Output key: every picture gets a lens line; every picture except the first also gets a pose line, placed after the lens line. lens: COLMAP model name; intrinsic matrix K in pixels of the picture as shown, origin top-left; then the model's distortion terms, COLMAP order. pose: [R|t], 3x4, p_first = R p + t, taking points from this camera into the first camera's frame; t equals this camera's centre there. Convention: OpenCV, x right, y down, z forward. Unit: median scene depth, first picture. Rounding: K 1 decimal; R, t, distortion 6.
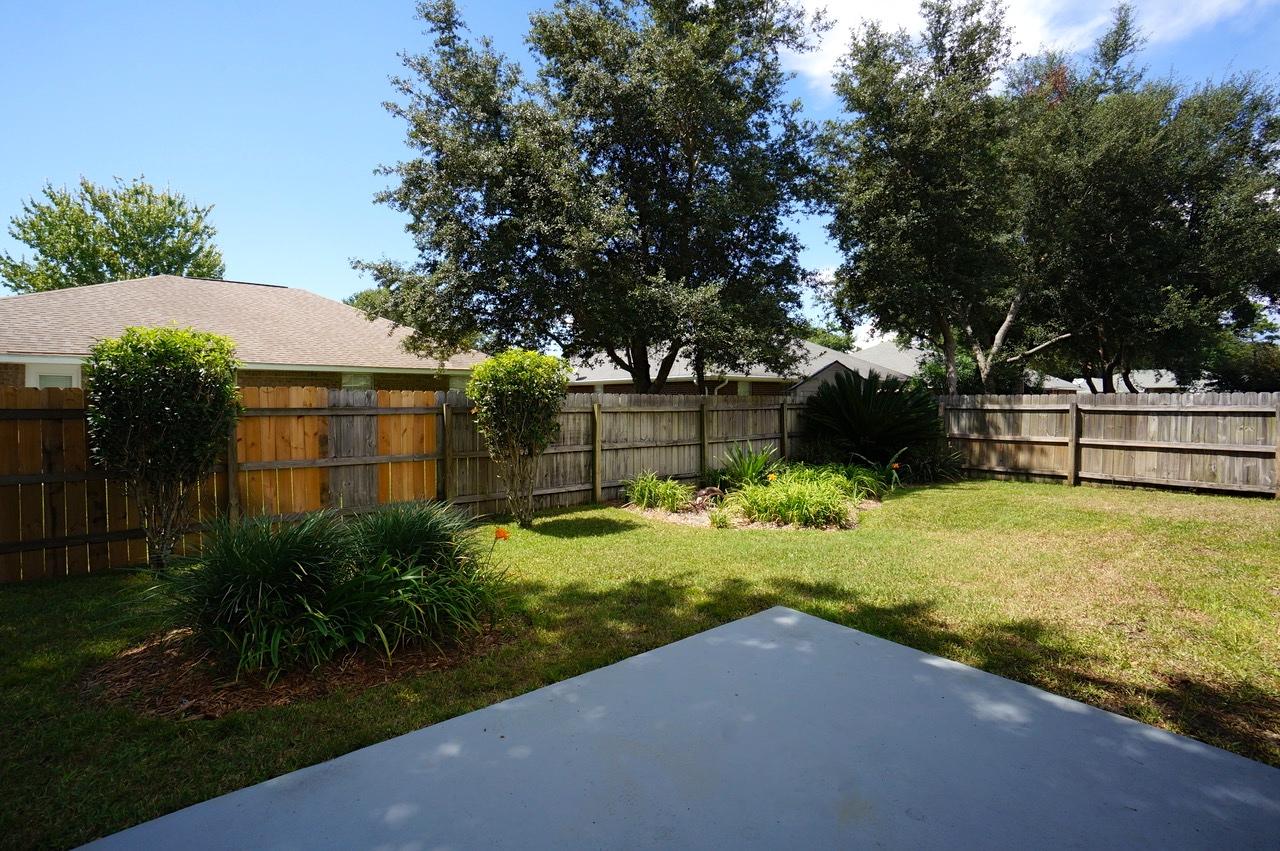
lens RADIAL K [[557.7, 0, 647.7], [0, 557.7, 412.6], [0, 0, 1]] dist [-0.002141, -0.000185]
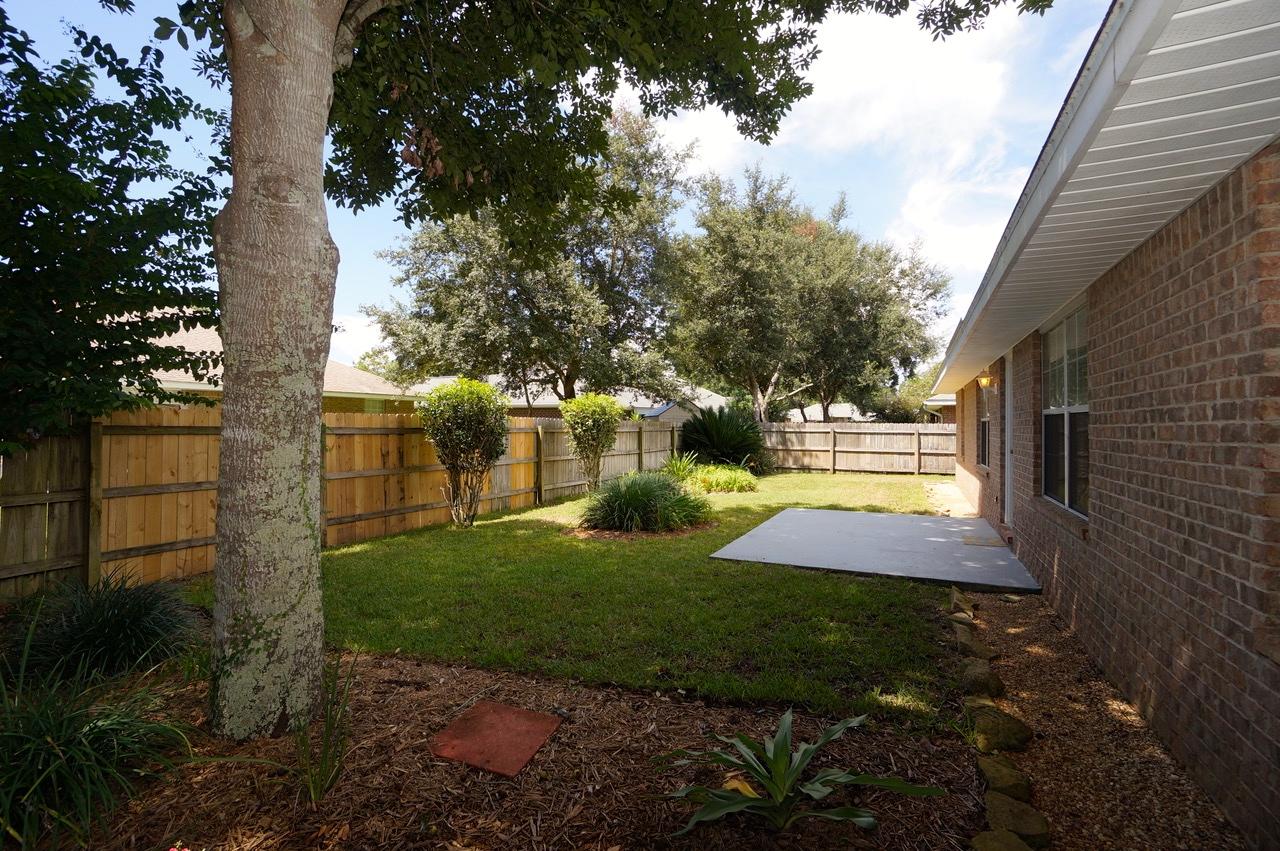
lens RADIAL K [[557.7, 0, 636.5], [0, 557.7, 427.7], [0, 0, 1]] dist [-0.002141, -0.000185]
pose [[0.918739, 0.006688, 0.394809, -0.480118], [-0.001466, 0.999907, -0.013526, 0.006355], [-0.394863, 0.011848, 0.918664, -0.370299]]
